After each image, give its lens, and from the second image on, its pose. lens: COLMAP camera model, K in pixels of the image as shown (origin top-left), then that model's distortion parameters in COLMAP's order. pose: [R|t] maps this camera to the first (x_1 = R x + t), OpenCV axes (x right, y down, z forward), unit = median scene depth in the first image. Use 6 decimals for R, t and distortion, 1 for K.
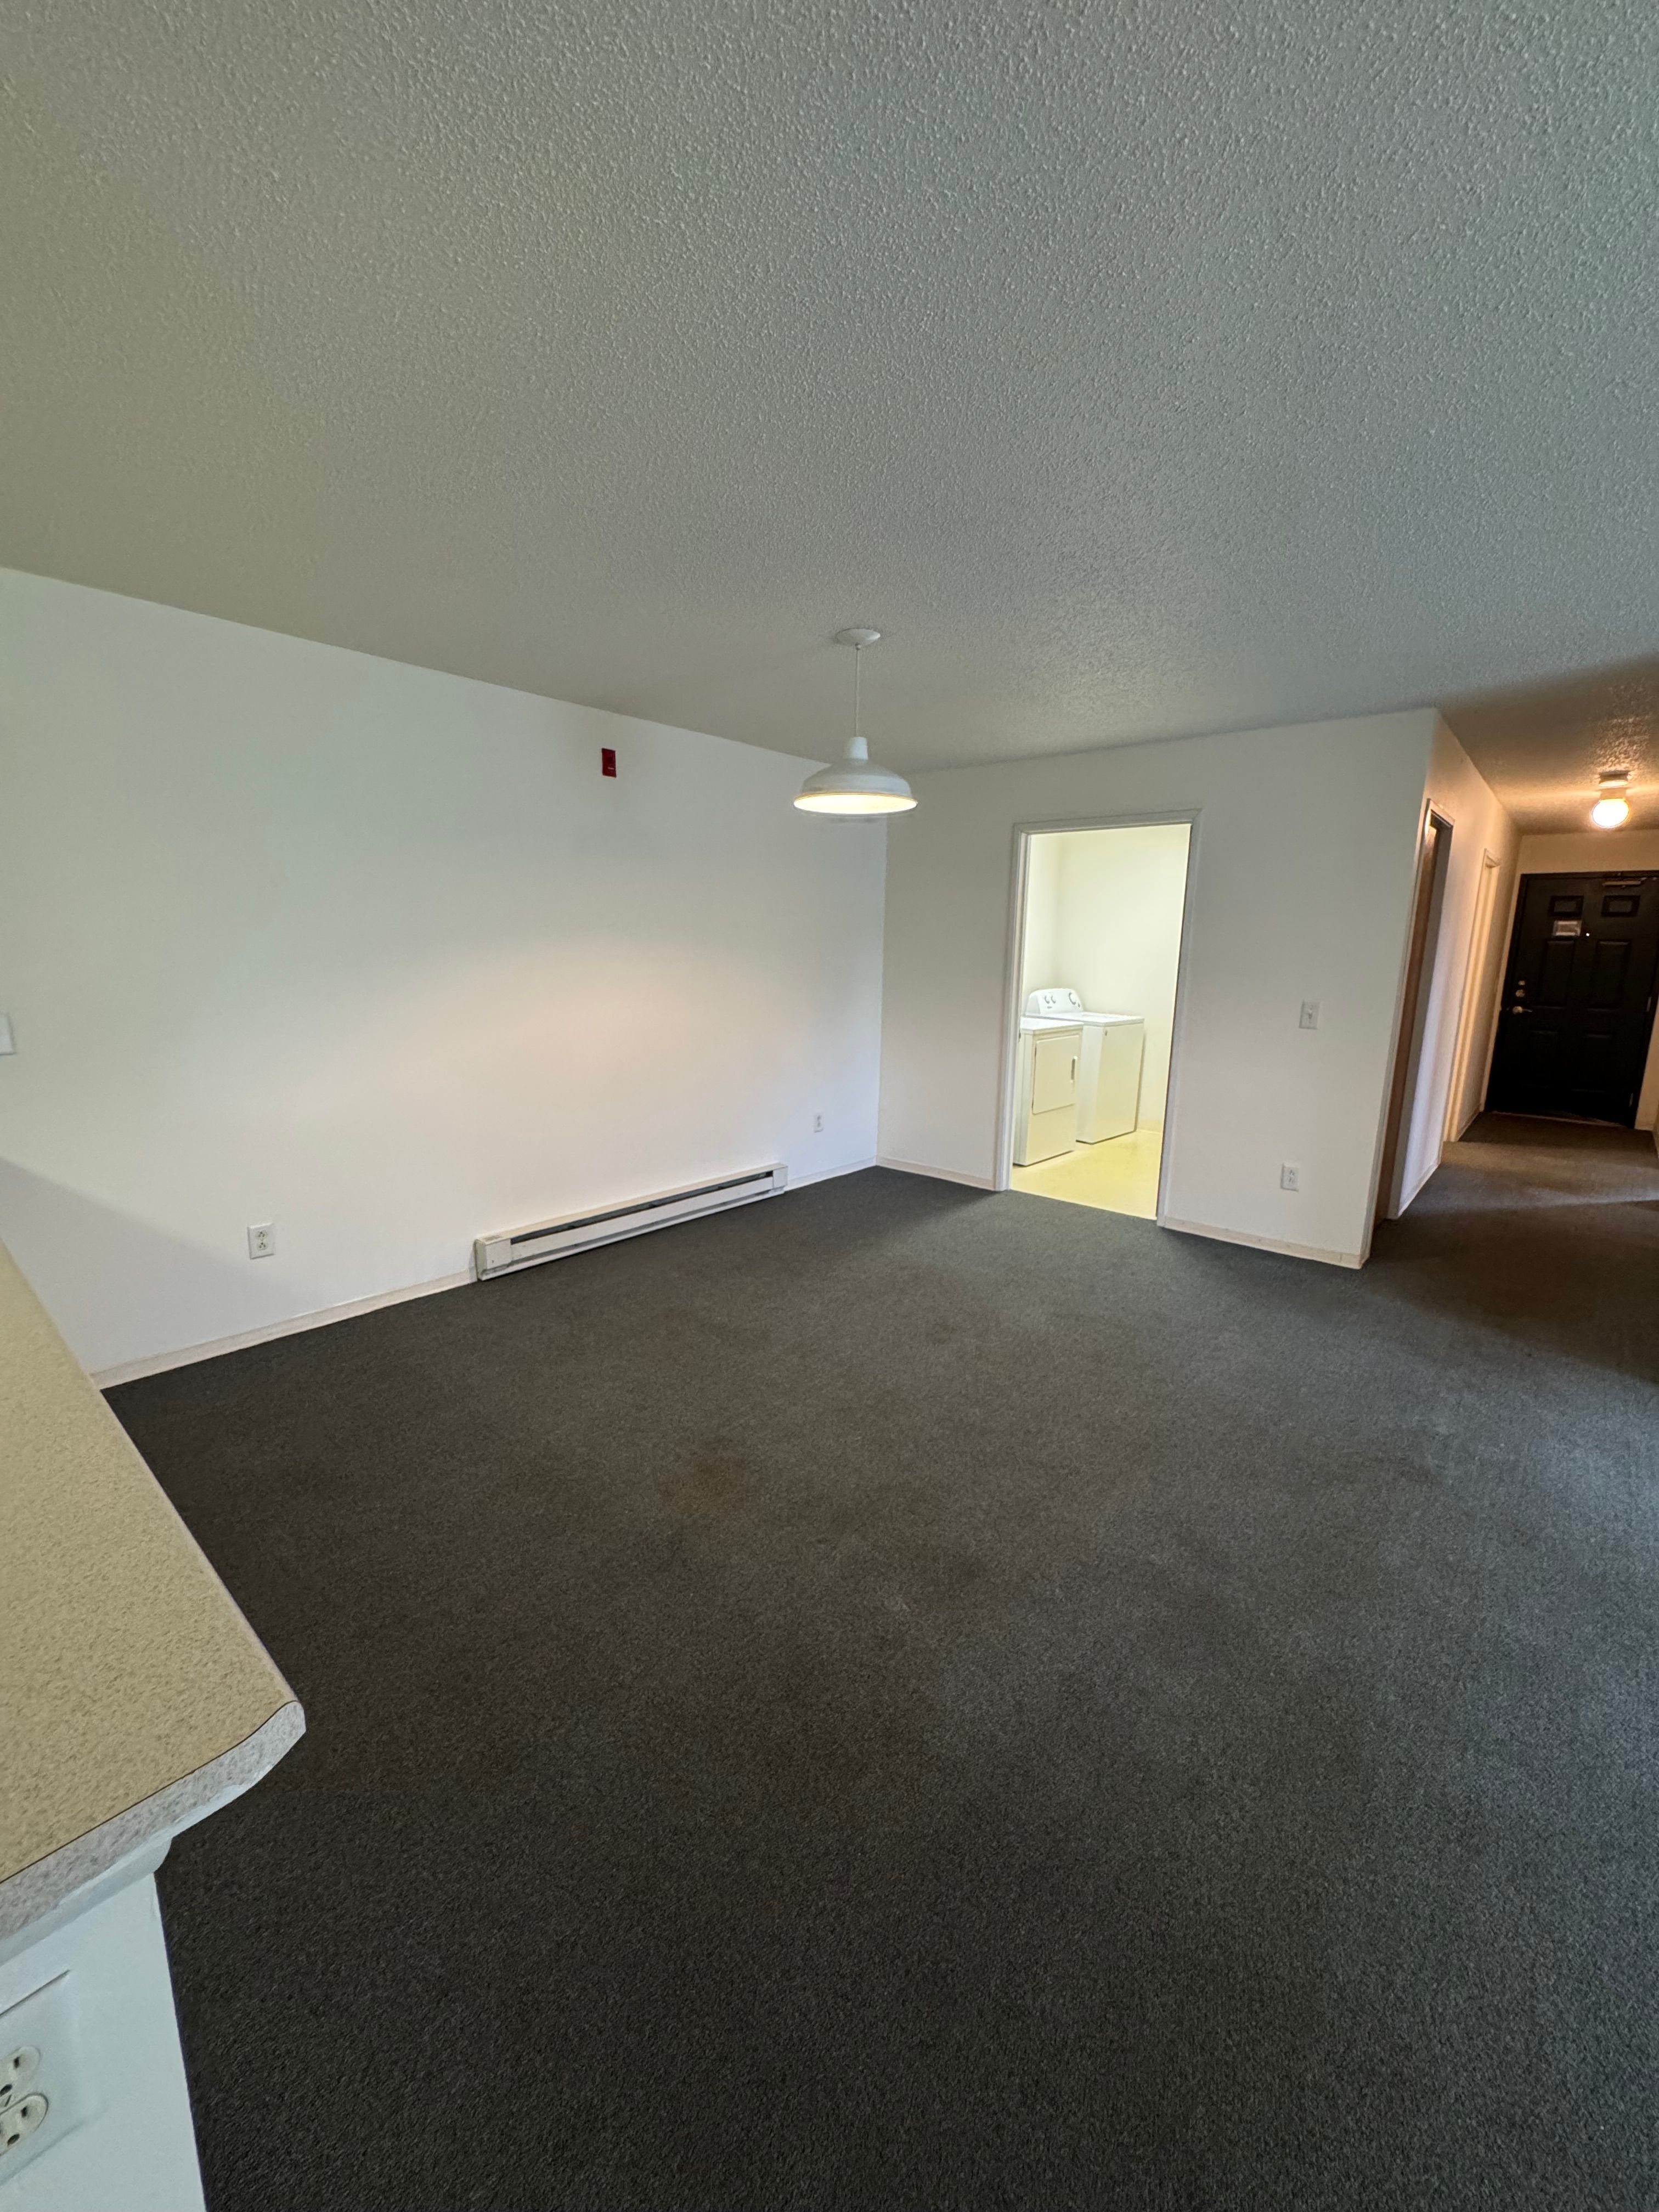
lens RADIAL K [[883.5, 0, 829.5], [0, 883.5, 1106.0], [0, 0, 1]] dist [-0.002993, -0.000200]
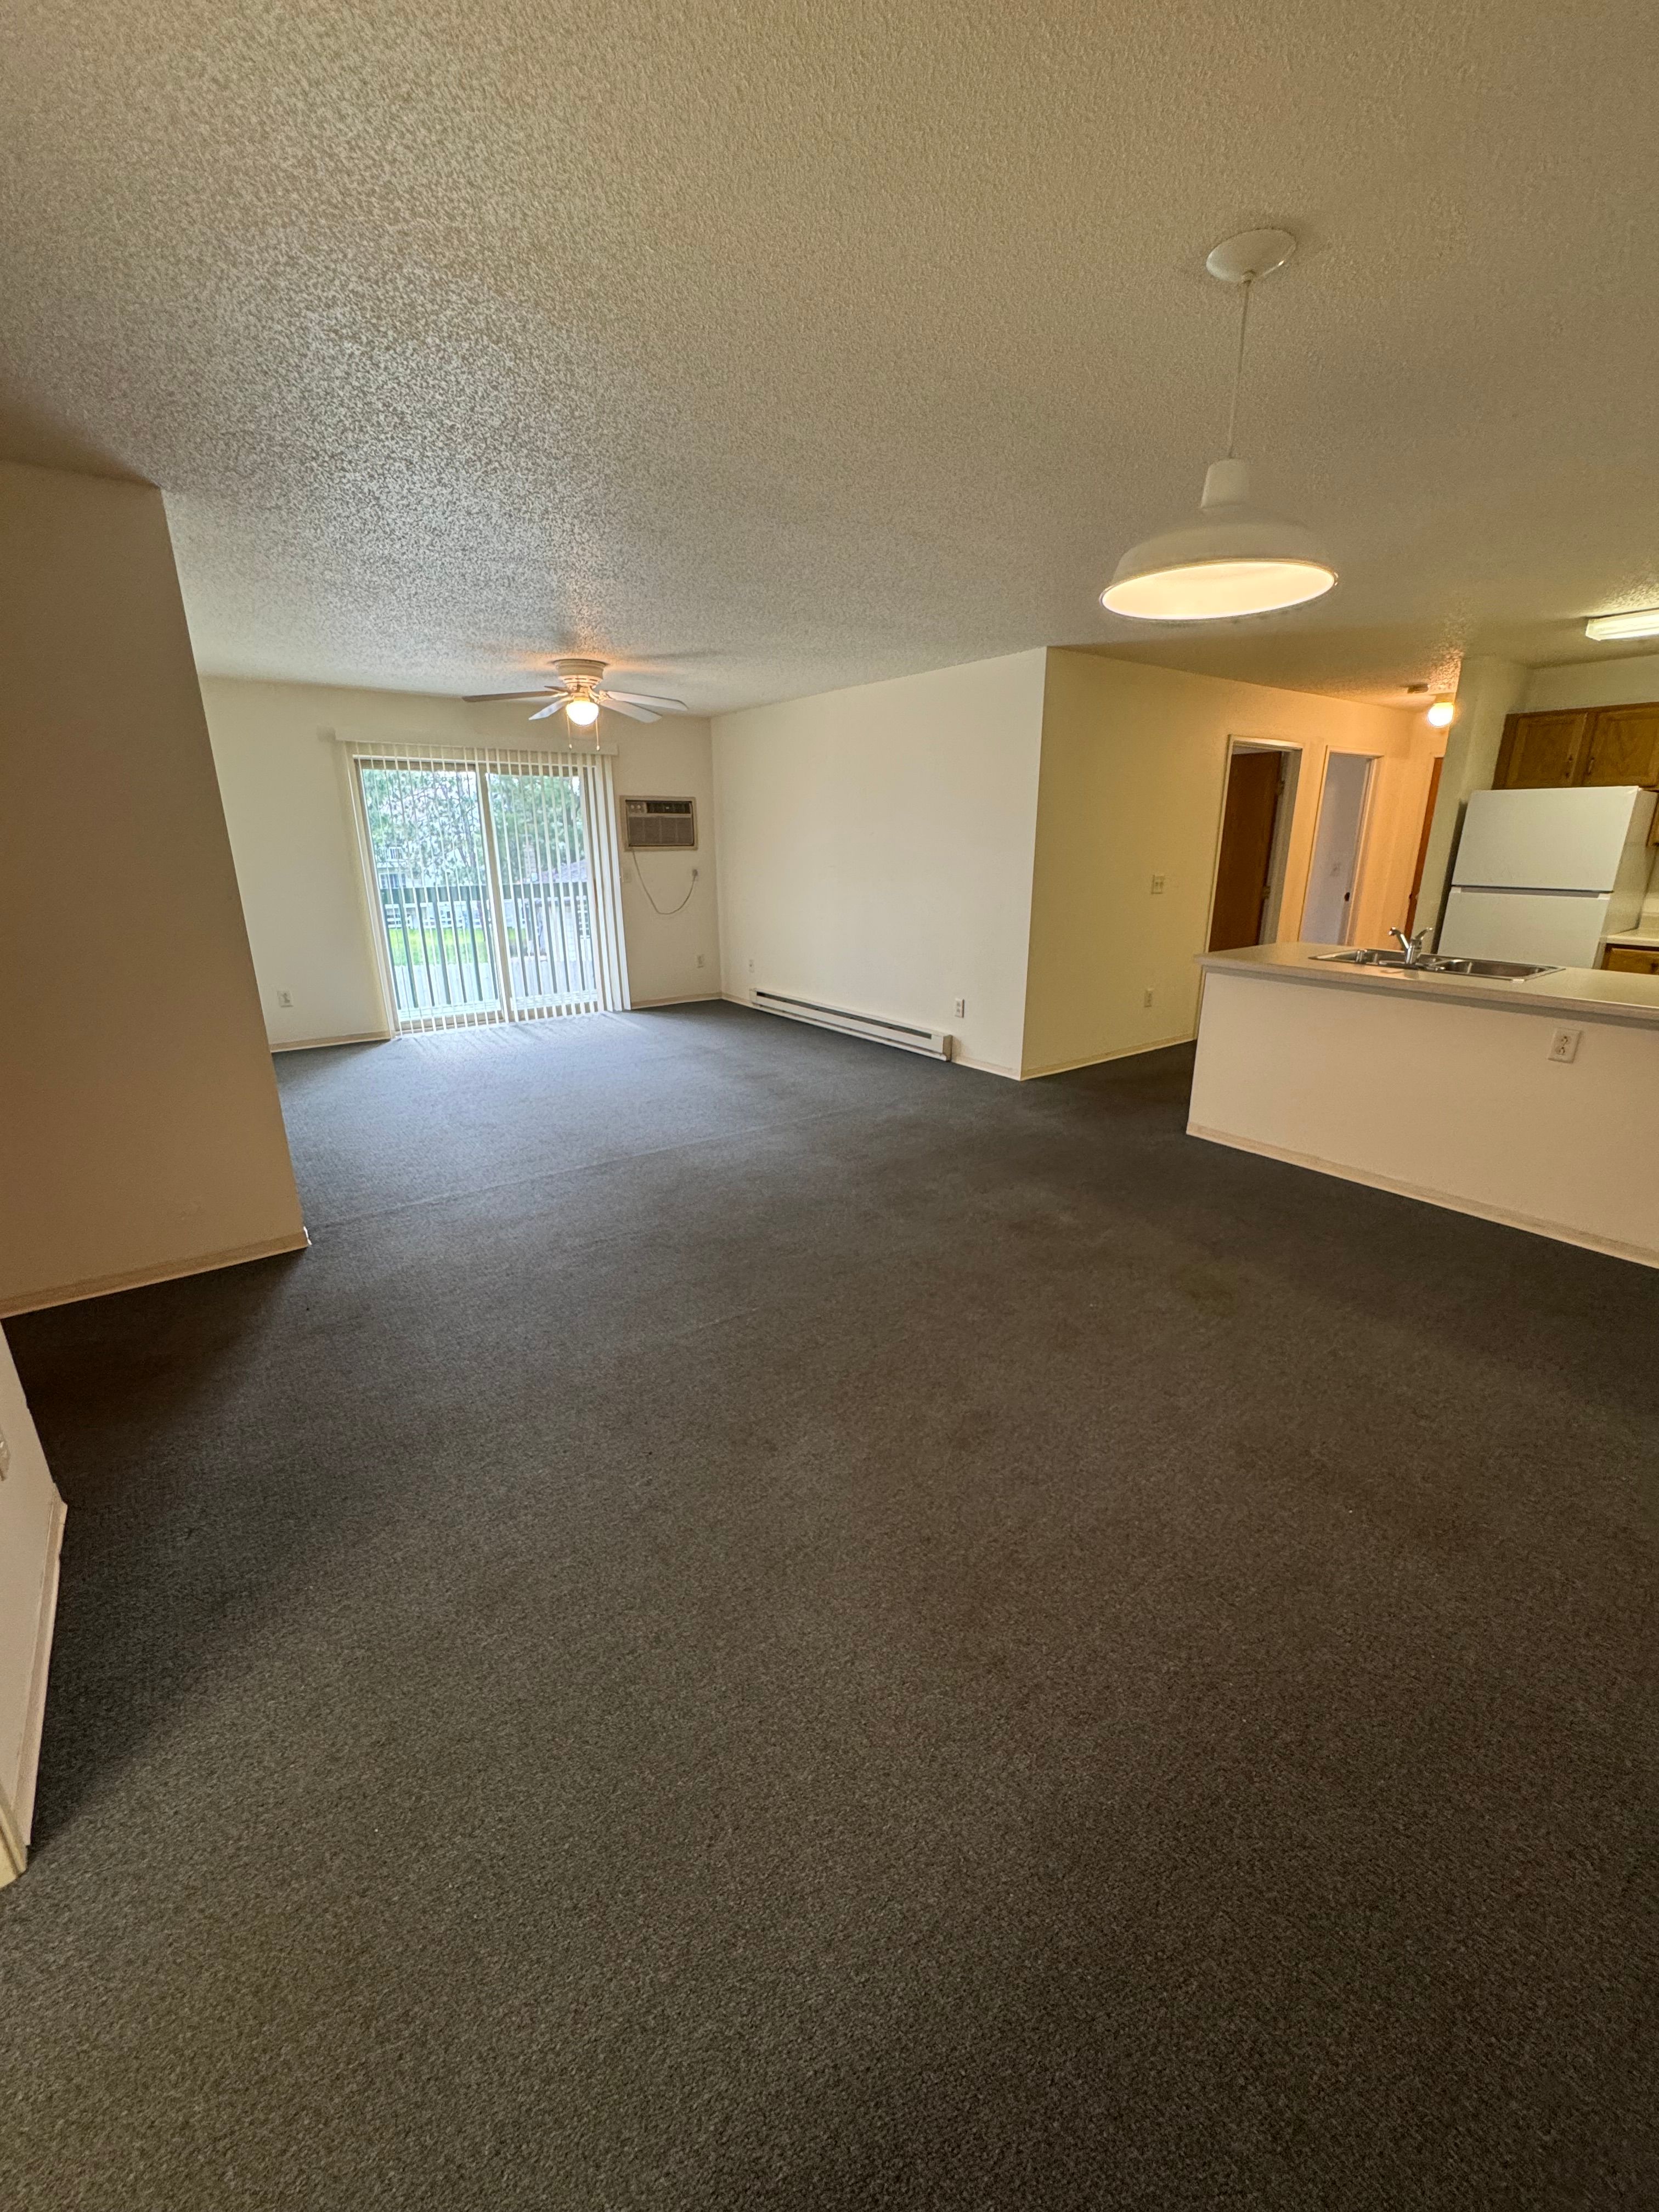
lens RADIAL K [[883.5, 0, 829.5], [0, 883.5, 1106.0], [0, 0, 1]] dist [-0.002993, -0.000200]
pose [[-0.975669, -0.077054, 0.205263, 0.152855], [0.027879, 0.885007, 0.464743, -0.377703], [-0.217469, 0.459158, -0.861325, 2.005248]]
